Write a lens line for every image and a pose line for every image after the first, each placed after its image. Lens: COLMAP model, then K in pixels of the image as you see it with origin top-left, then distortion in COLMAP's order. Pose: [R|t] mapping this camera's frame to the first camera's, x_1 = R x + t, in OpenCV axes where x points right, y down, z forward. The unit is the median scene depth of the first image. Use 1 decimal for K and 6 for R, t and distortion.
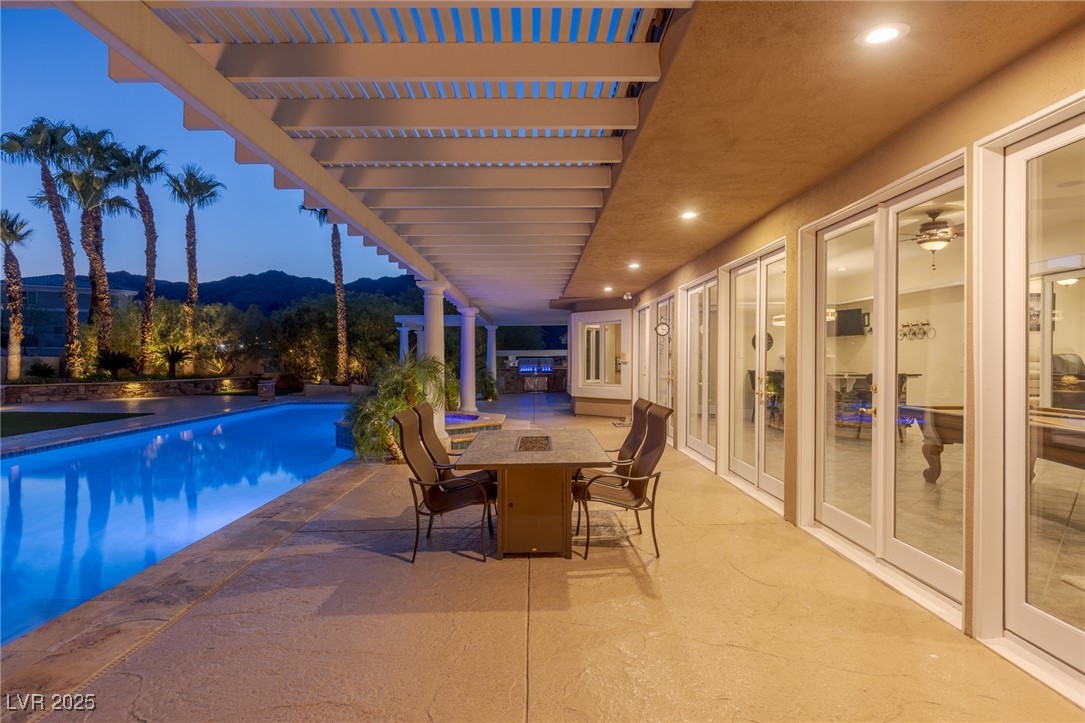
lens RADIAL K [[595.3, 0, 545.5], [0, 595.3, 355.3], [0, 0, 1]] dist [0.000836, 0.000319]
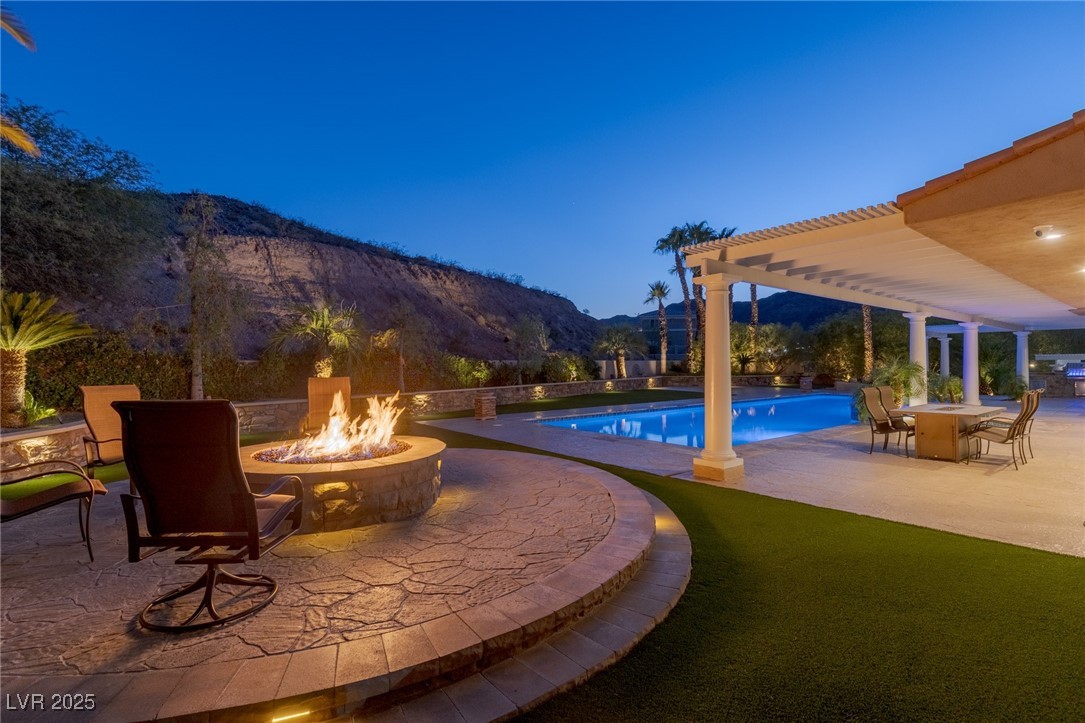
lens RADIAL K [[498.2, 0, 537.6], [0, 498.2, 355.9], [0, 0, 1]] dist [-0.001005, -0.000095]
pose [[0.595444, -0.007255, -0.803364, 0.091766], [0.002889, 0.999972, -0.006889, -0.002269], [0.803391, 0.001782, 0.595449, -0.193087]]
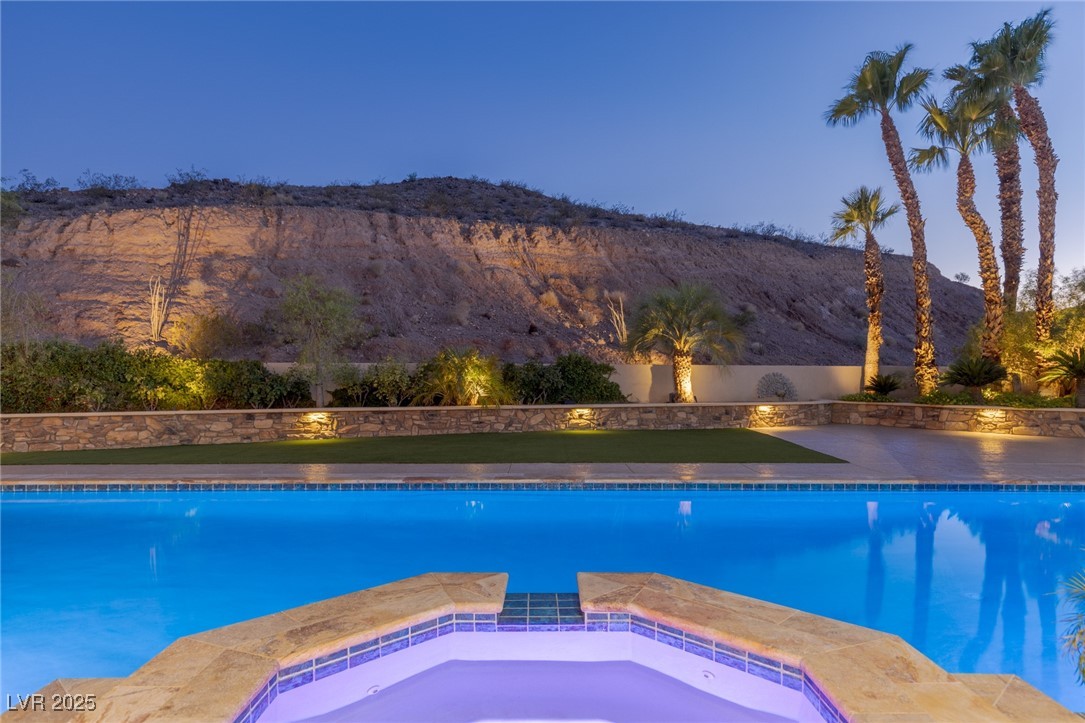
lens RADIAL K [[649.0, 0, 546.8], [0, 649.0, 355.3], [0, 0, 1]] dist [0.007051, -0.001514]
pose [[-0.002271, -0.017293, -0.999848, -0.015455], [-0.000572, 0.999850, -0.017292, 0.002840], [0.999997, 0.000533, -0.002280, 0.506087]]
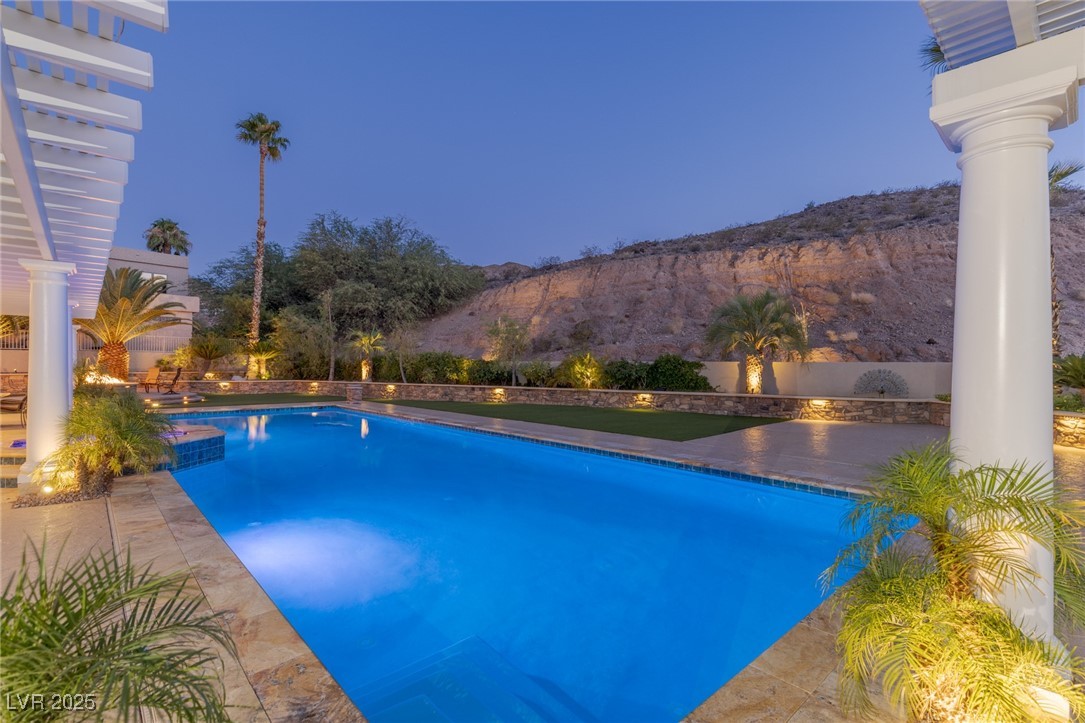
lens RADIAL K [[498.2, 0, 550.9], [0, 498.2, 362.0], [0, 0, 1]] dist [-0.001005, -0.000095]
pose [[-0.734713, -0.003985, -0.678366, -0.101138], [-0.001314, 0.999989, -0.004451, 0.004397], [0.678377, -0.002379, -0.734711, 0.944988]]
